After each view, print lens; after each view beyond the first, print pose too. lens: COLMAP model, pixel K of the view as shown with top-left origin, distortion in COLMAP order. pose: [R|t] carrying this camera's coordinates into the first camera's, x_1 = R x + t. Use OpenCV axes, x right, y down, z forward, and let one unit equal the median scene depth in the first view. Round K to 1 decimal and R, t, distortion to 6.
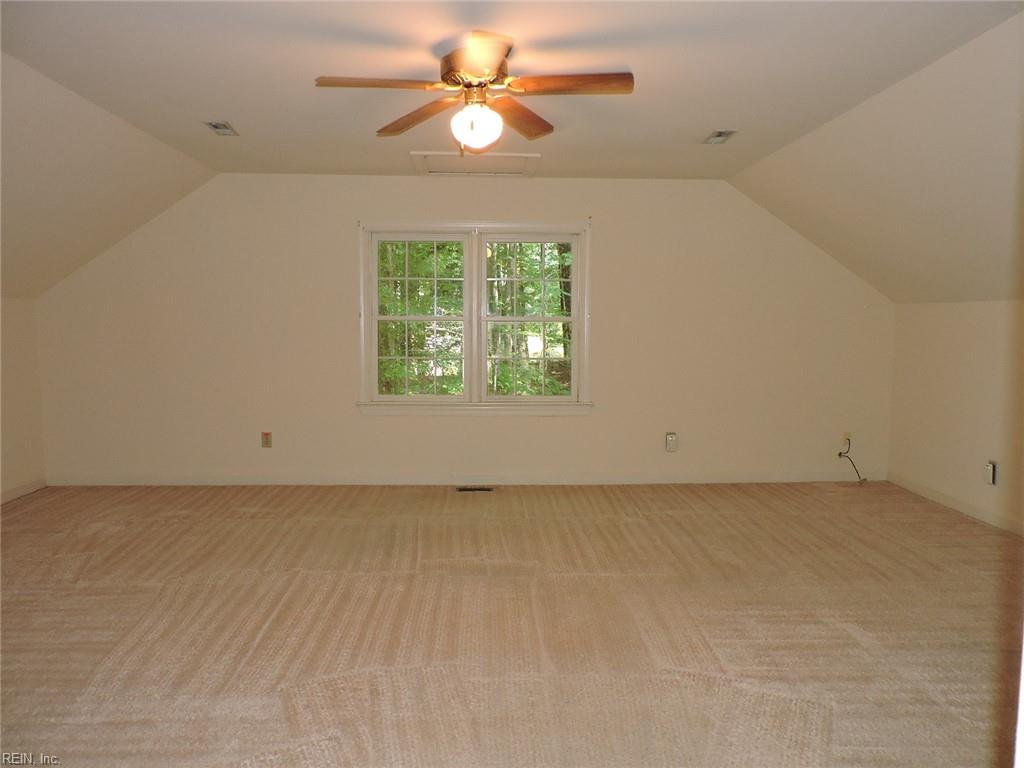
lens RADIAL K [[729.4, 0, 512.0], [0, 729.4, 384.0], [0, 0, 1]] dist [-0.028644, -0.000555]
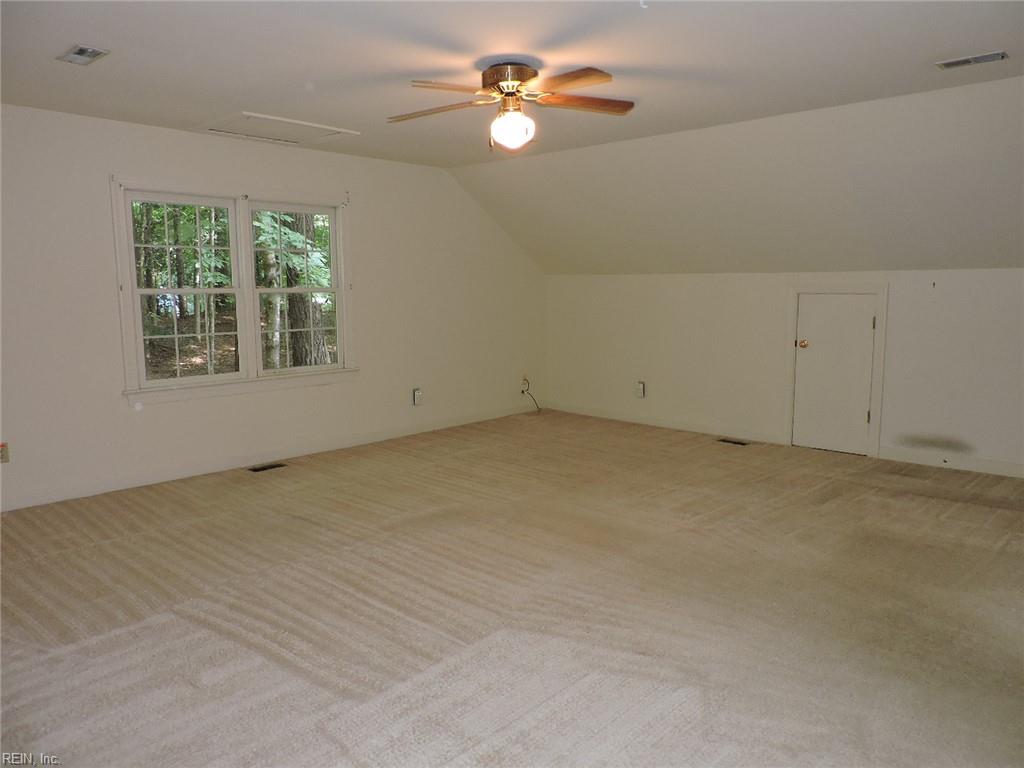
lens RADIAL K [[729.4, 0, 512.0], [0, 729.4, 384.0], [0, 0, 1]] dist [-0.028644, -0.000555]
pose [[0.719966, -0.101321, 0.686573, -0.568526], [0.069414, 0.994838, 0.074022, -0.018149], [-0.690529, -0.005636, 0.723283, 0.092660]]
